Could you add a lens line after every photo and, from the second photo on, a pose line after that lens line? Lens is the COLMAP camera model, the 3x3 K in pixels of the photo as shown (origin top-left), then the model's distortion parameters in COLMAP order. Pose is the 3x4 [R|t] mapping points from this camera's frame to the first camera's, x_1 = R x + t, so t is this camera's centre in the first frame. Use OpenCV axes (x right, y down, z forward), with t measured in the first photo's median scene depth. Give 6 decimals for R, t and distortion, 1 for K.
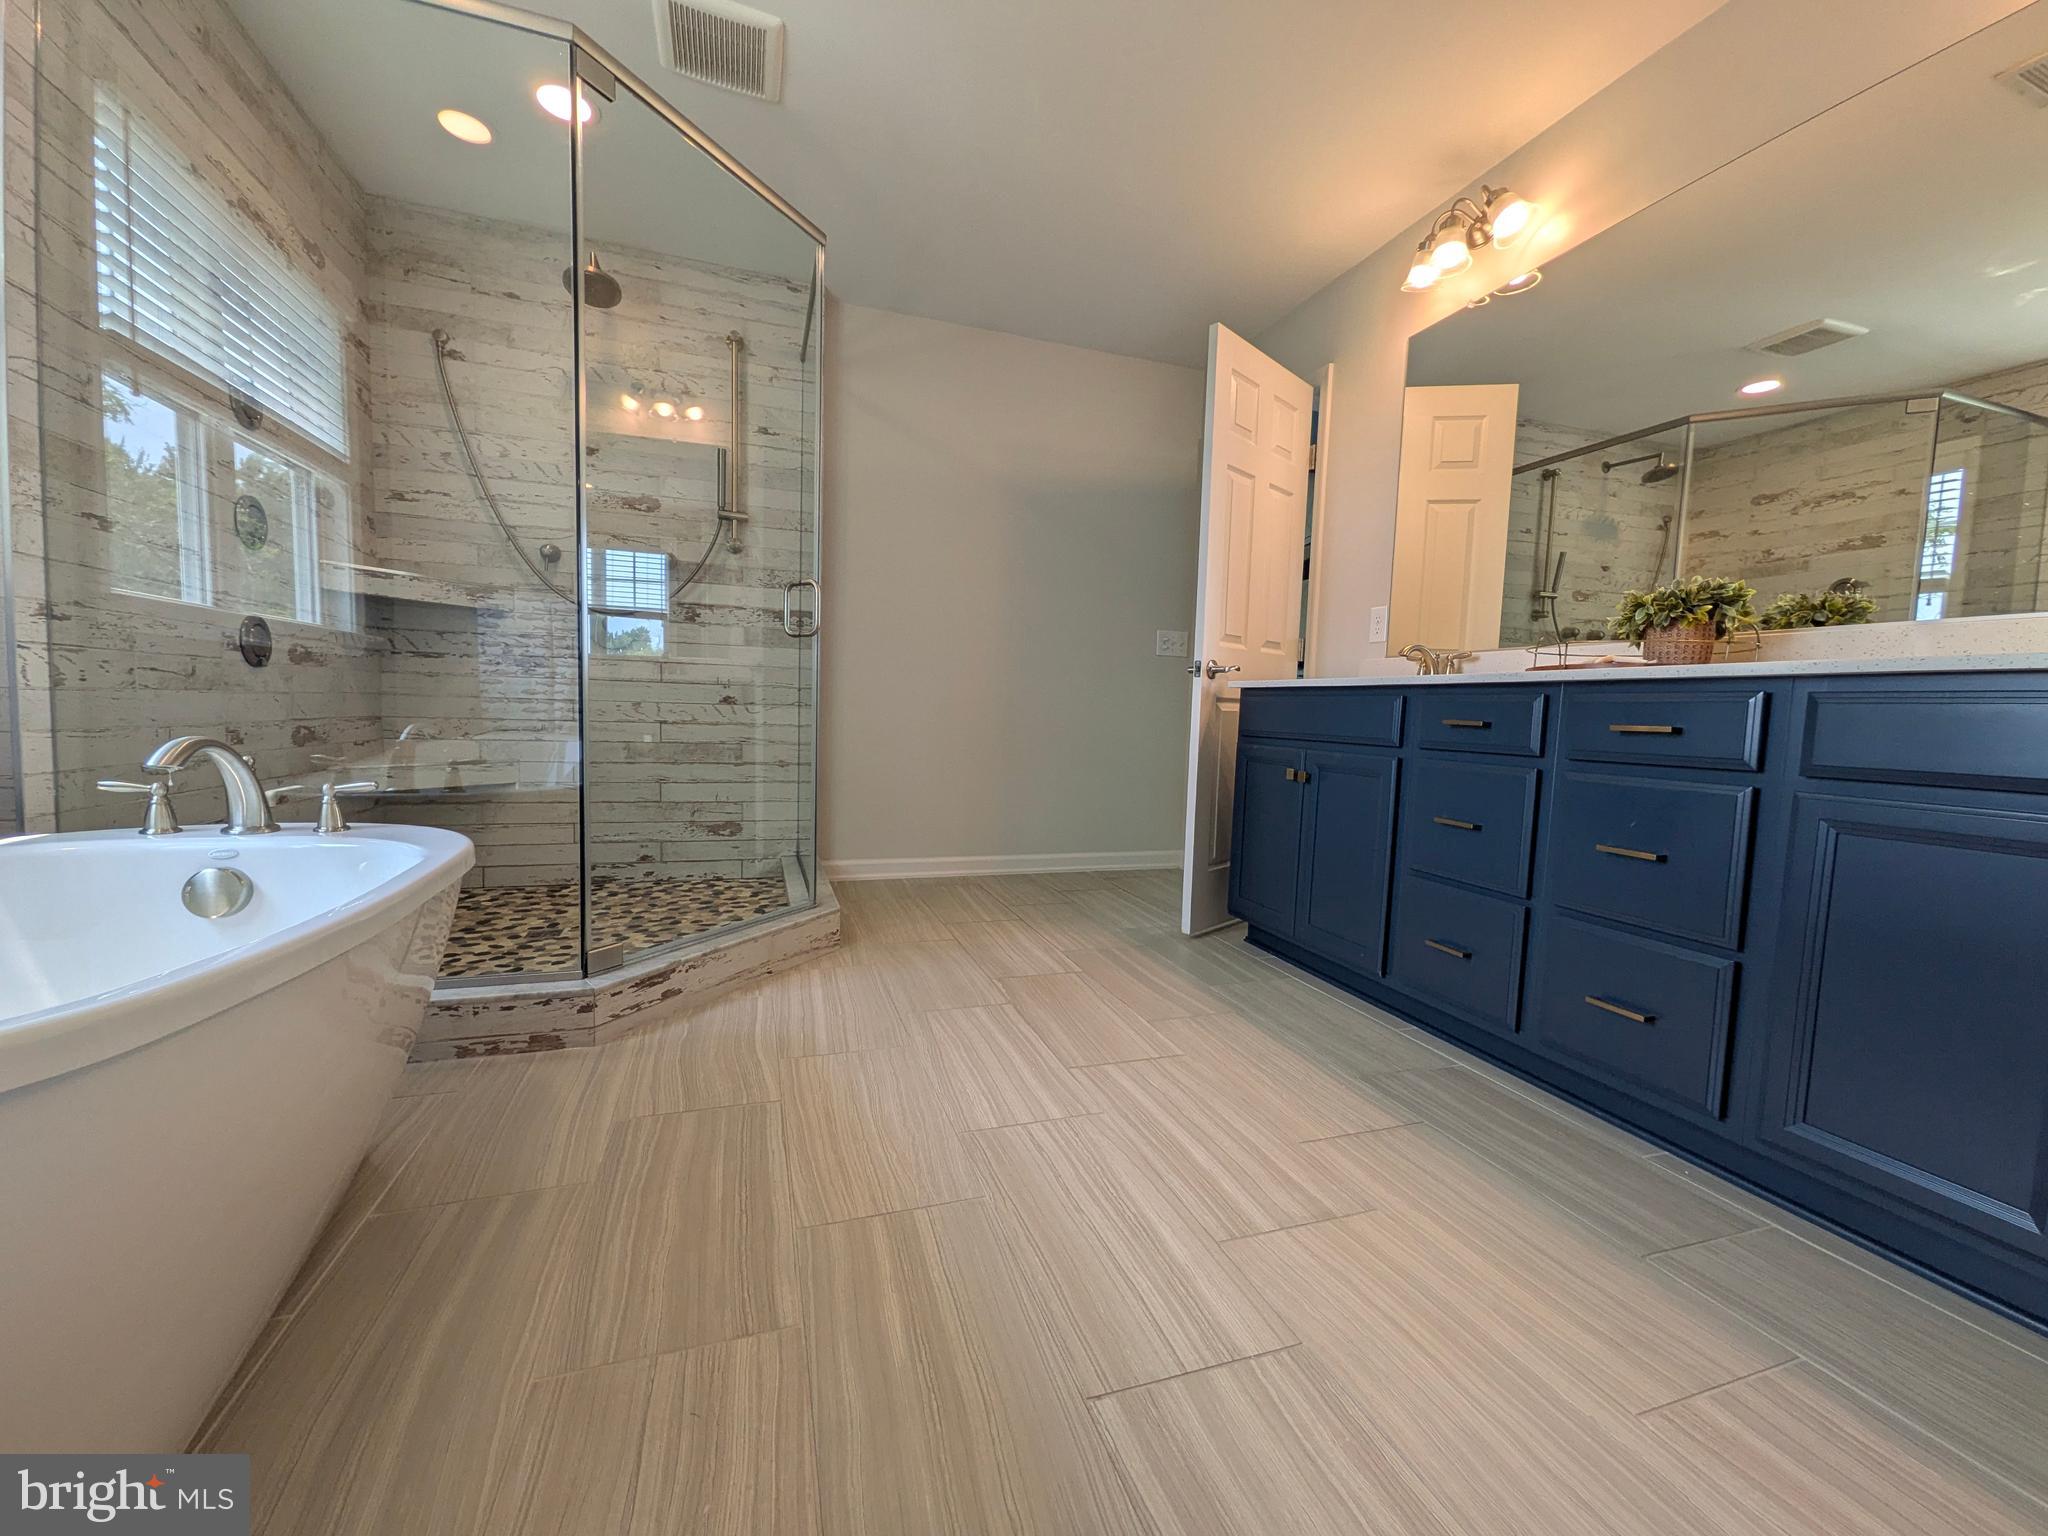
lens RADIAL K [[810.8, 0, 1019.6], [0, 810.8, 768.9], [0, 0, 1]] dist [0.006629, 0.000227]
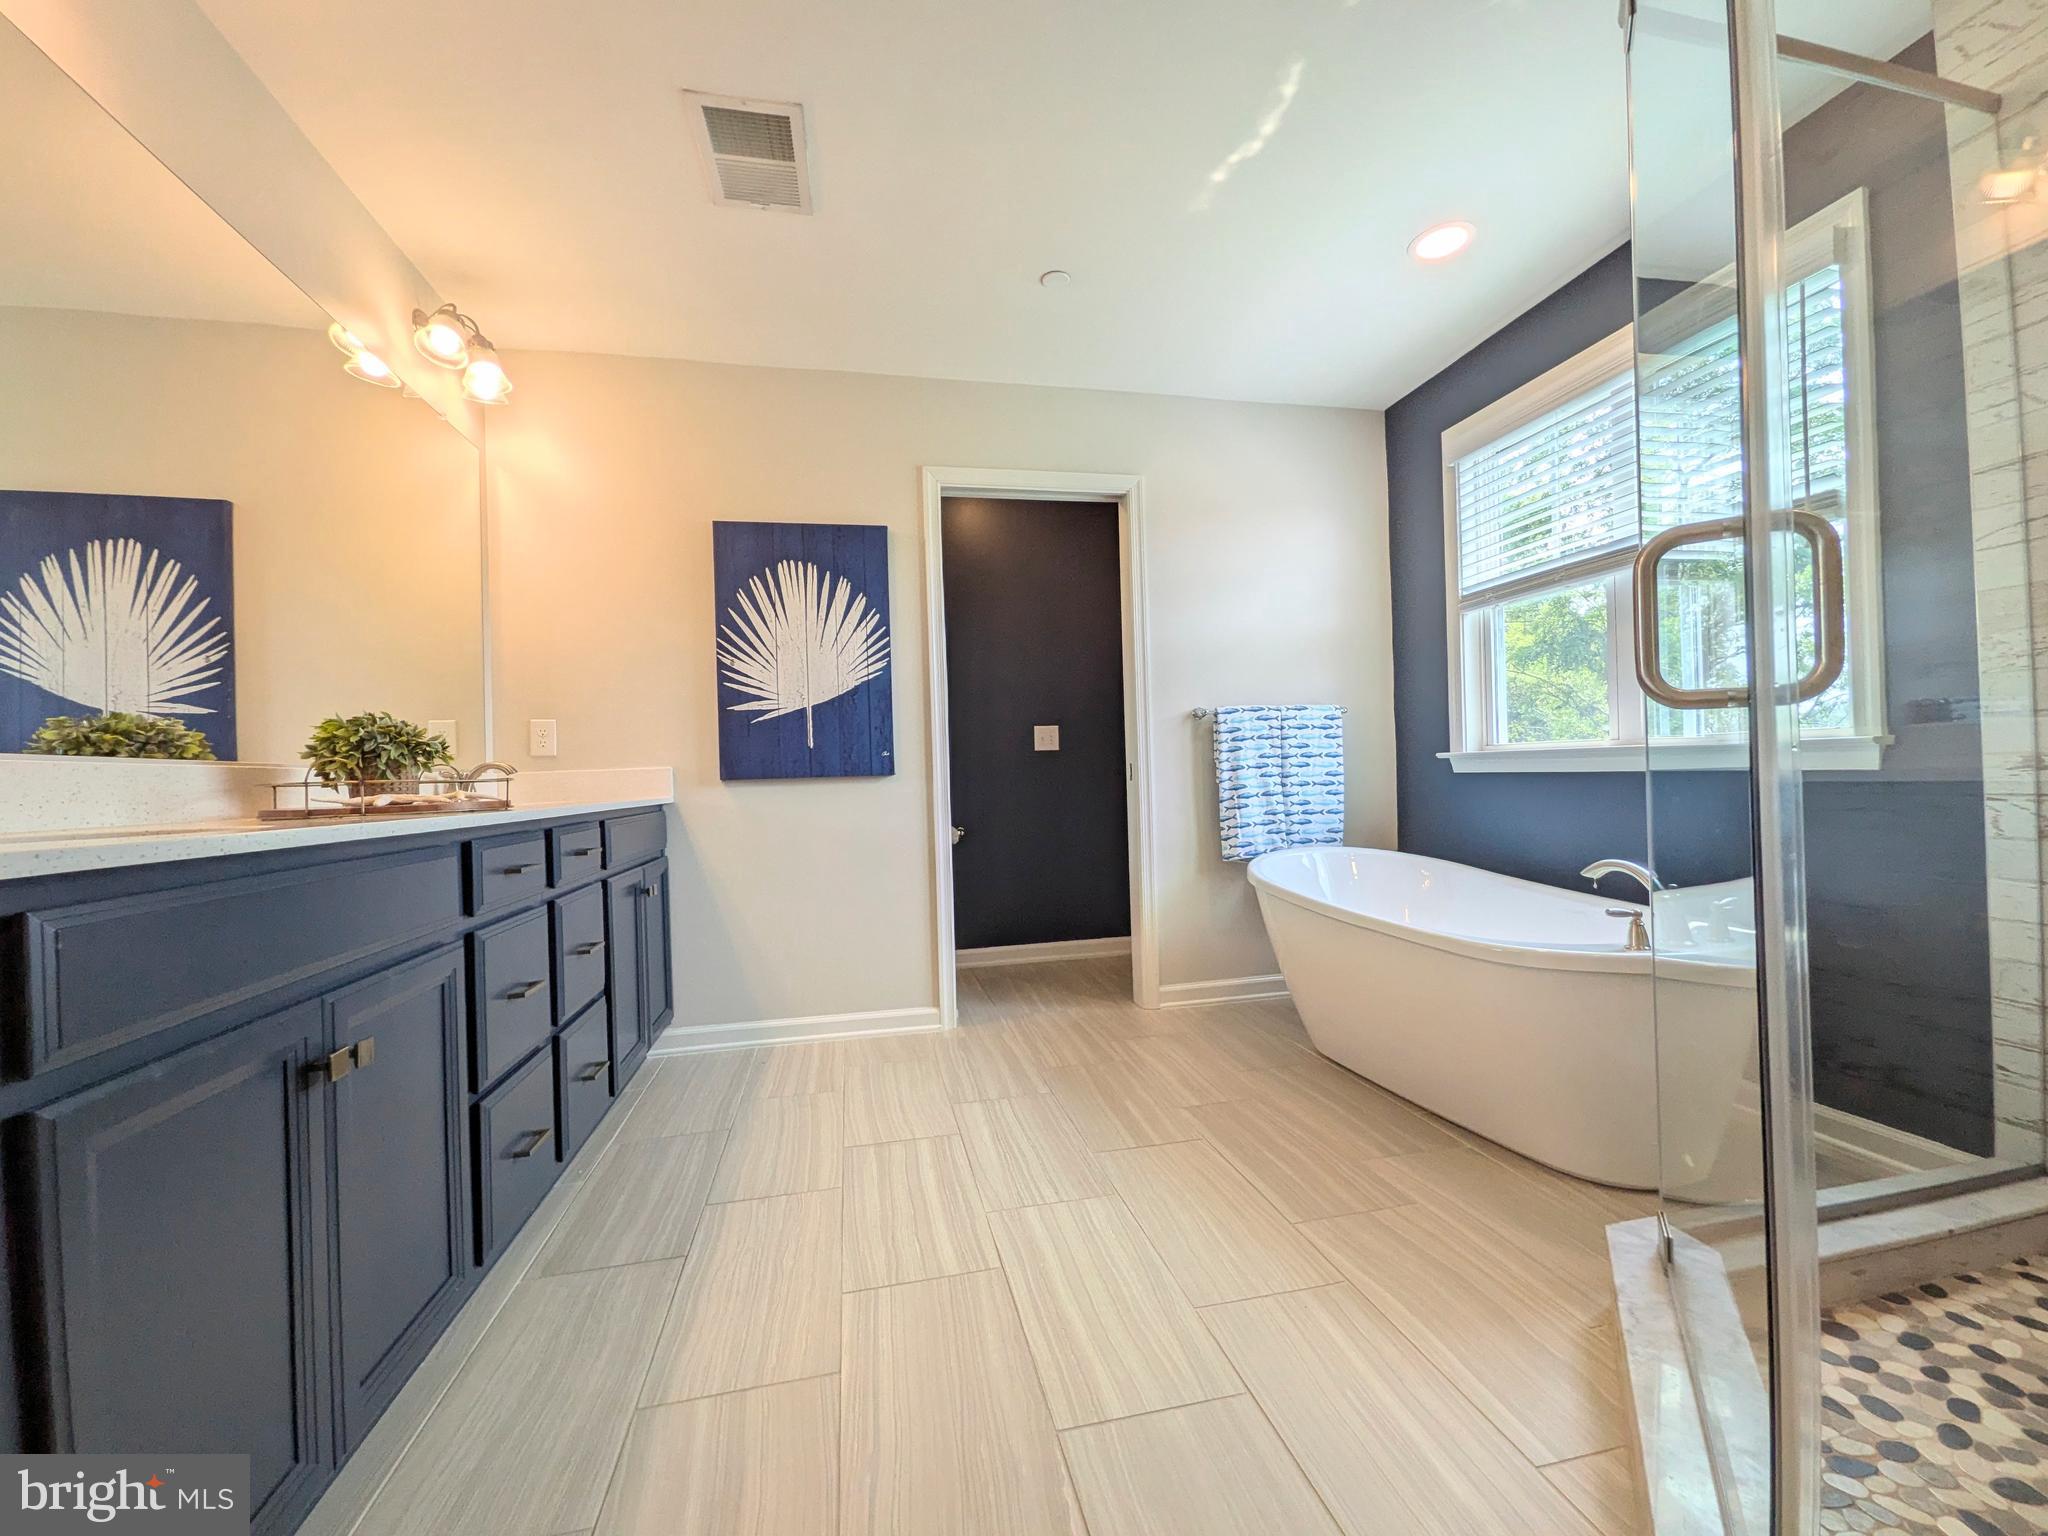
lens RADIAL K [[810.8, 0, 1019.6], [0, 810.8, 768.9], [0, 0, 1]] dist [0.006629, 0.000227]
pose [[-0.993473, -0.003348, 0.114022, -0.068722], [0.003885, 0.997996, 0.063157, -0.260916], [-0.114005, 0.063187, -0.991469, 2.203838]]
